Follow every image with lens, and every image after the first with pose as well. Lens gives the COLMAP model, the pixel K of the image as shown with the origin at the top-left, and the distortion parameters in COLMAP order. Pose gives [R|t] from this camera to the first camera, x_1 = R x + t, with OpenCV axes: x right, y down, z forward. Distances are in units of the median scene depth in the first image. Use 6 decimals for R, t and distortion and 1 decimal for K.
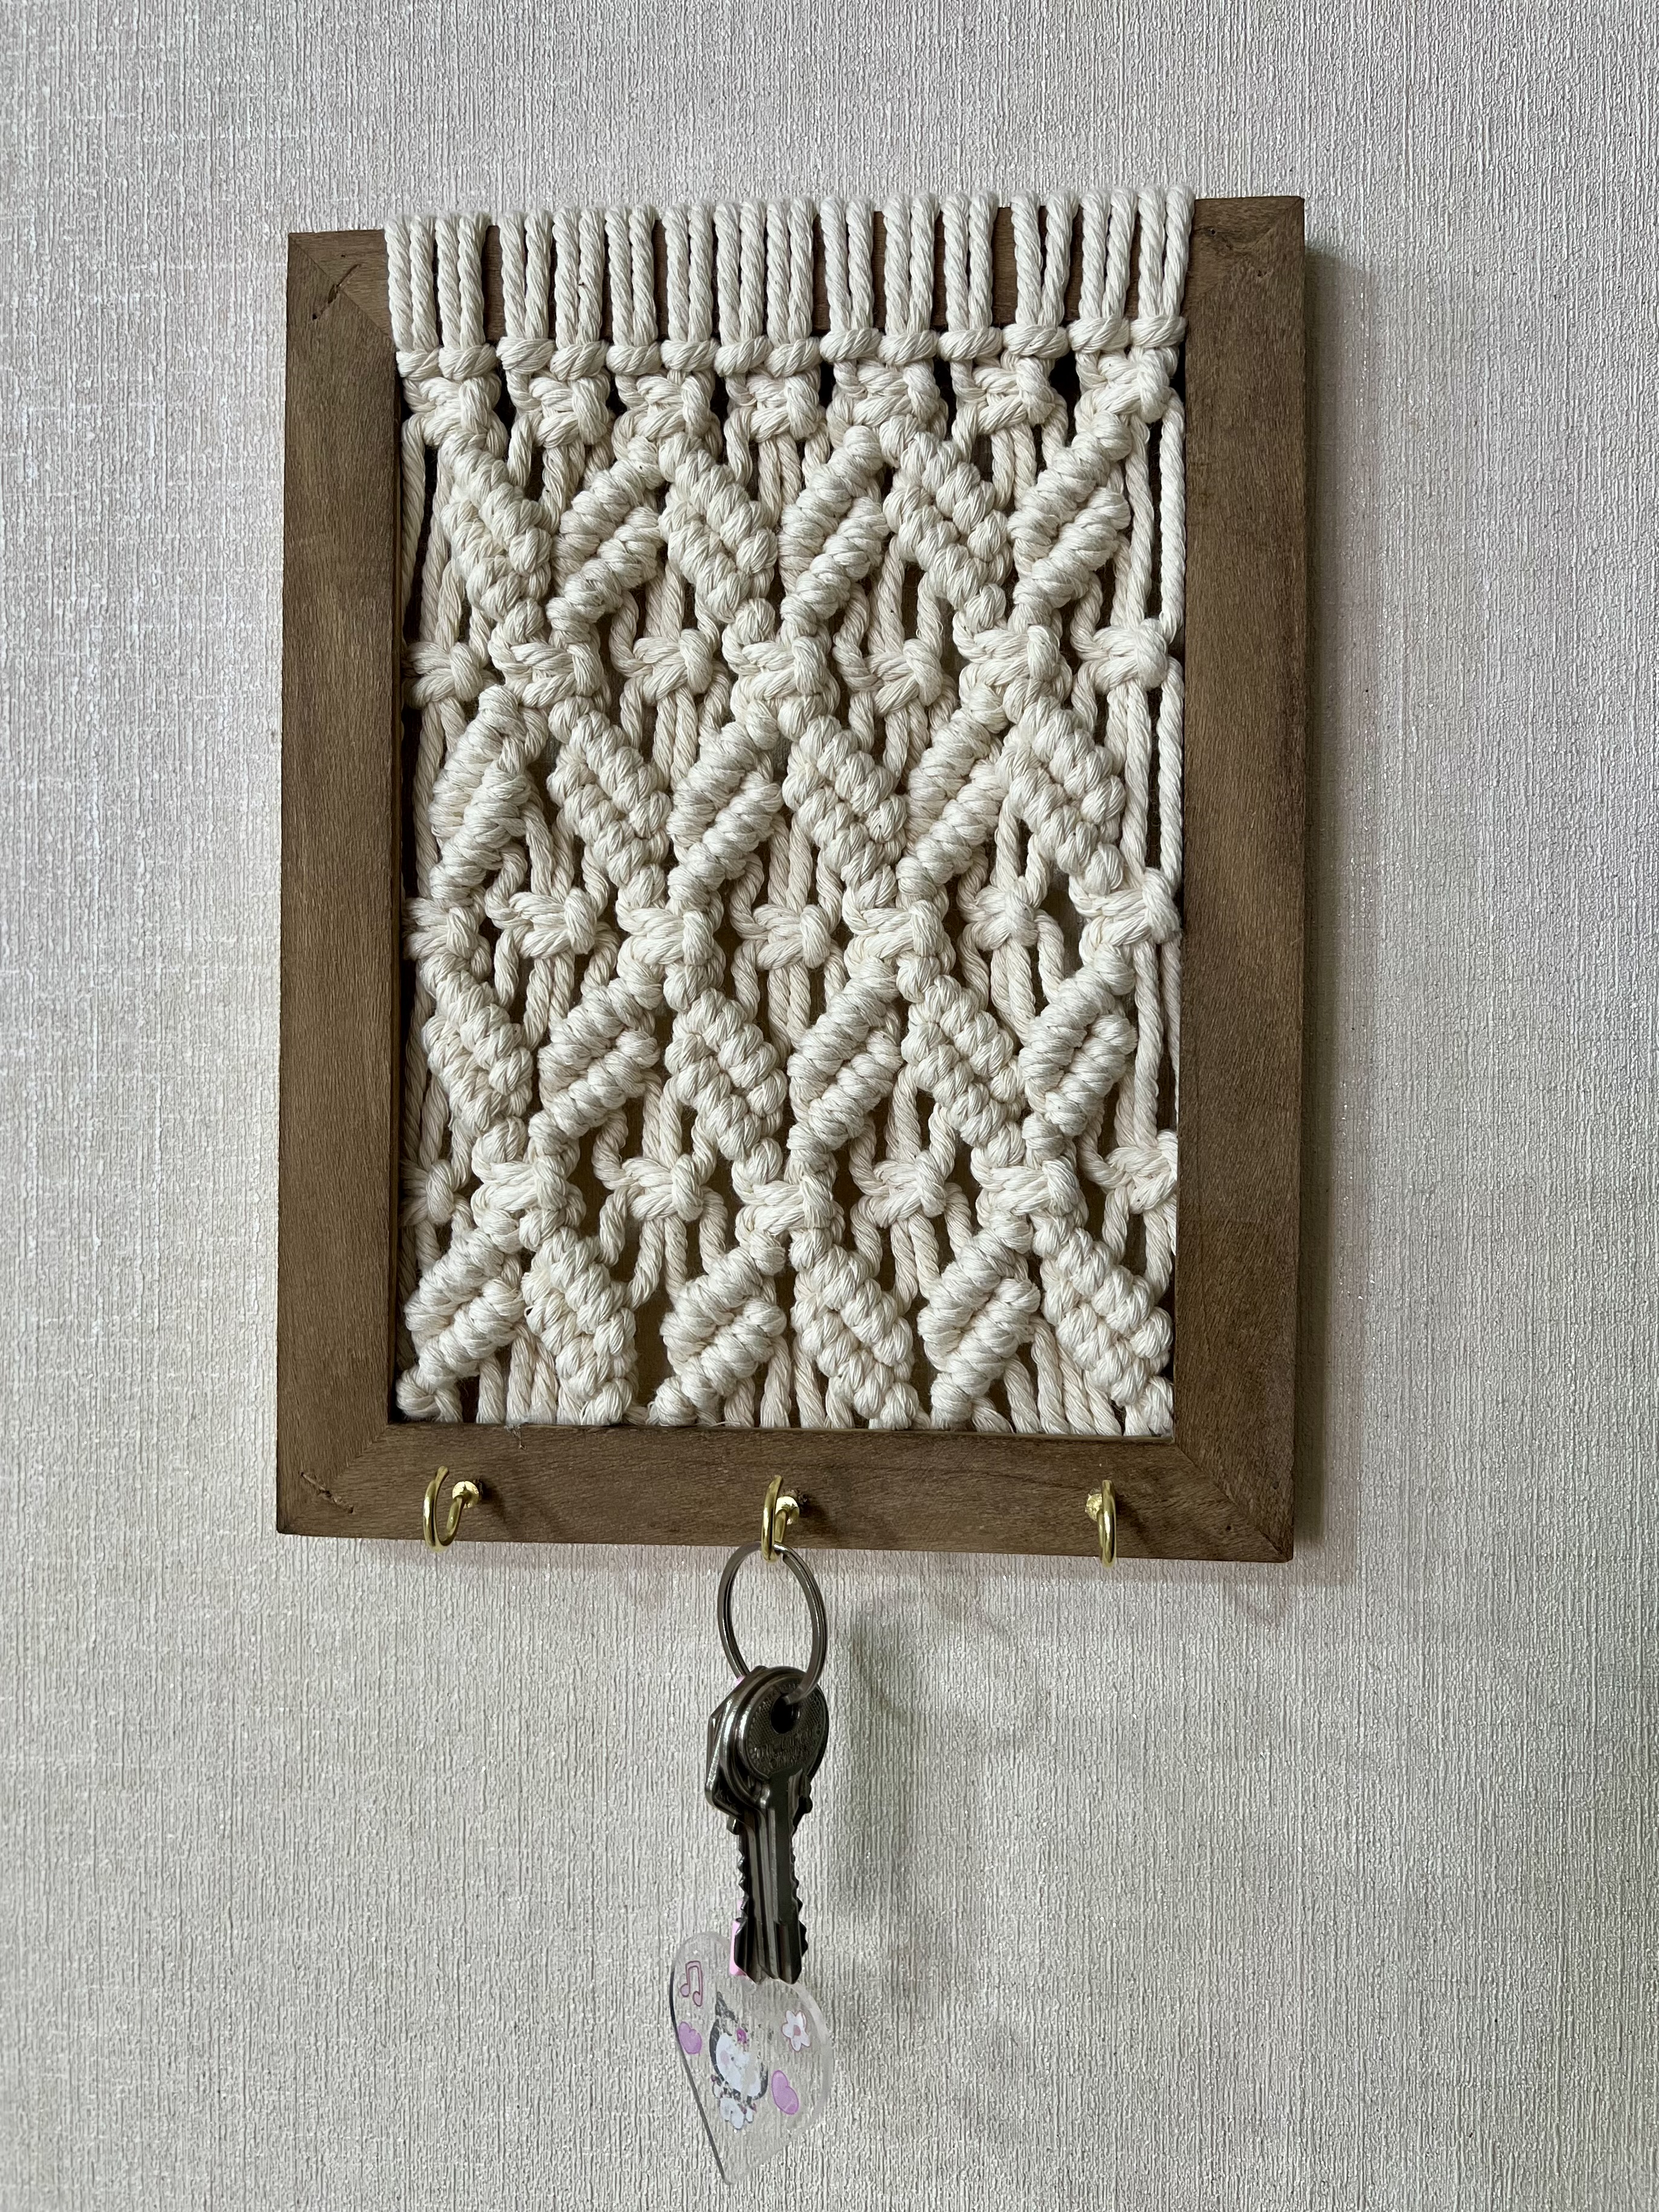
lens RADIAL K [[2036.3, 0, 764.8], [0, 2036.3, 1074.1], [0, 0, 1]] dist [0.125894, -0.238518]
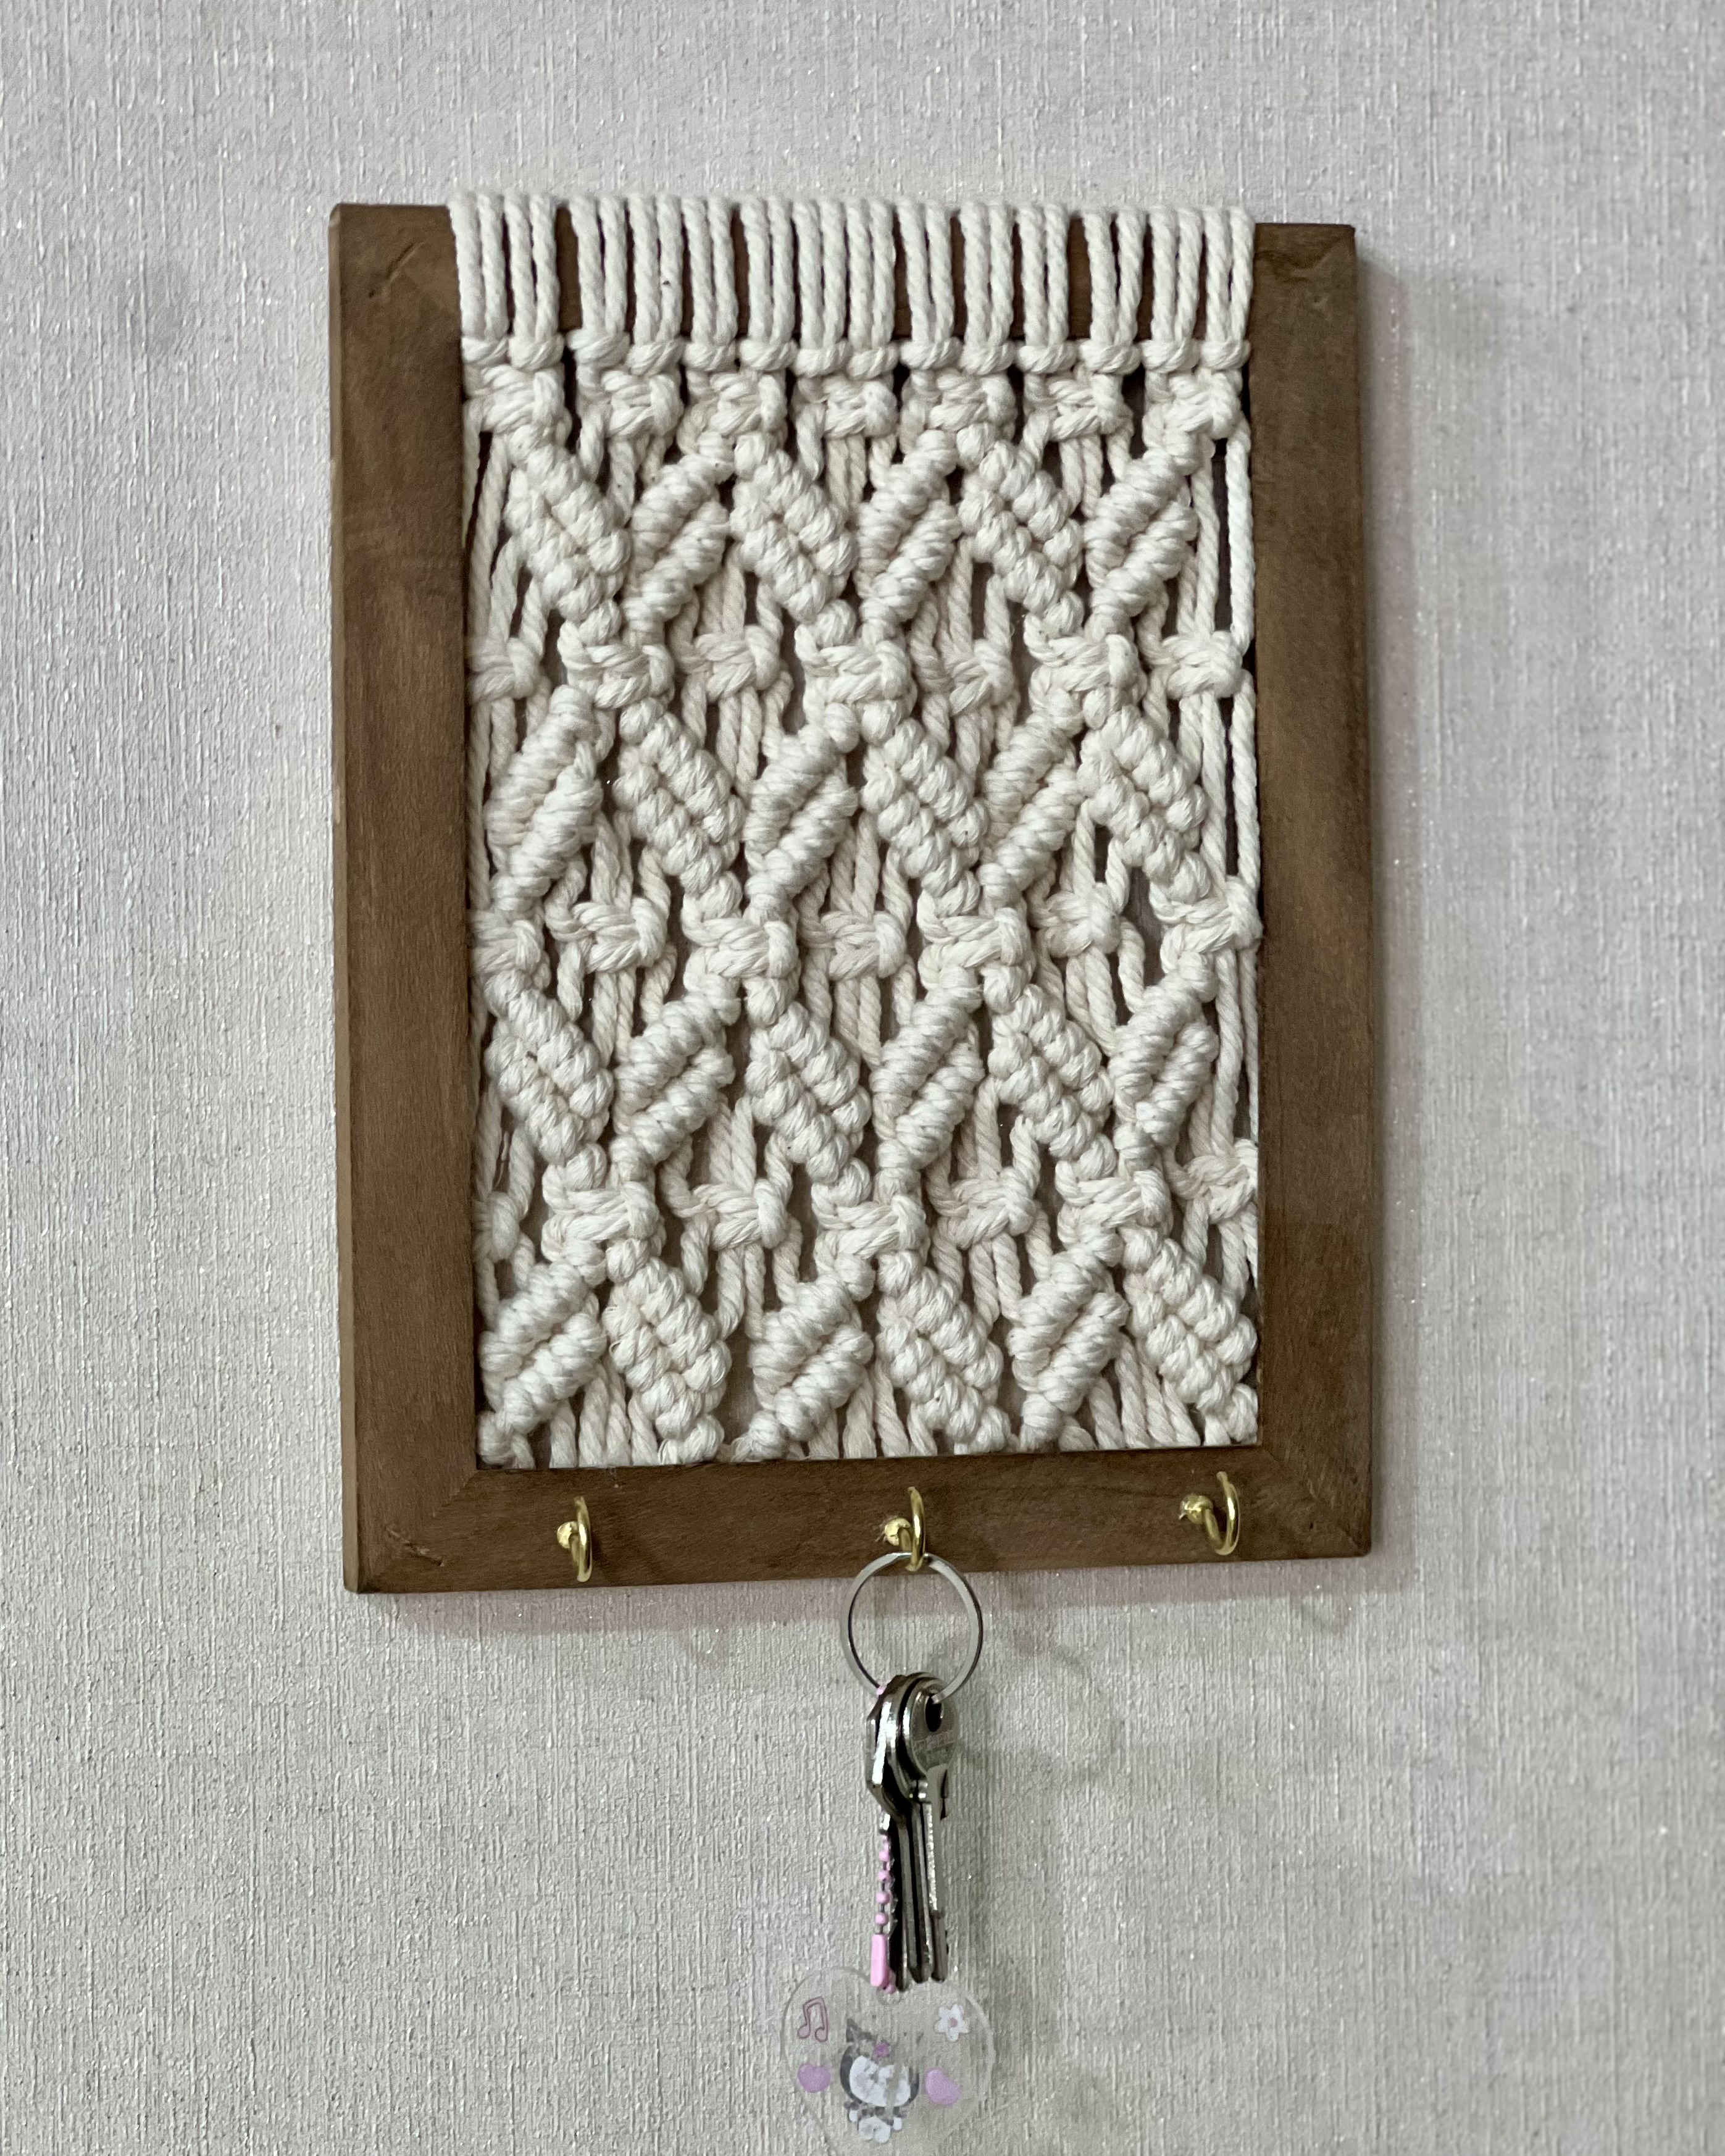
lens RADIAL K [[5232.7, 0, 862.2], [0, 5232.7, 1084.8], [0, 0, 1]] dist [0.155559, 0.000000]
pose [[0.948822, -0.022298, 0.315024, -0.773379], [0.023995, 0.999711, -0.001508, 0.001269], [-0.314899, 0.008990, 0.949083, -1.347076]]
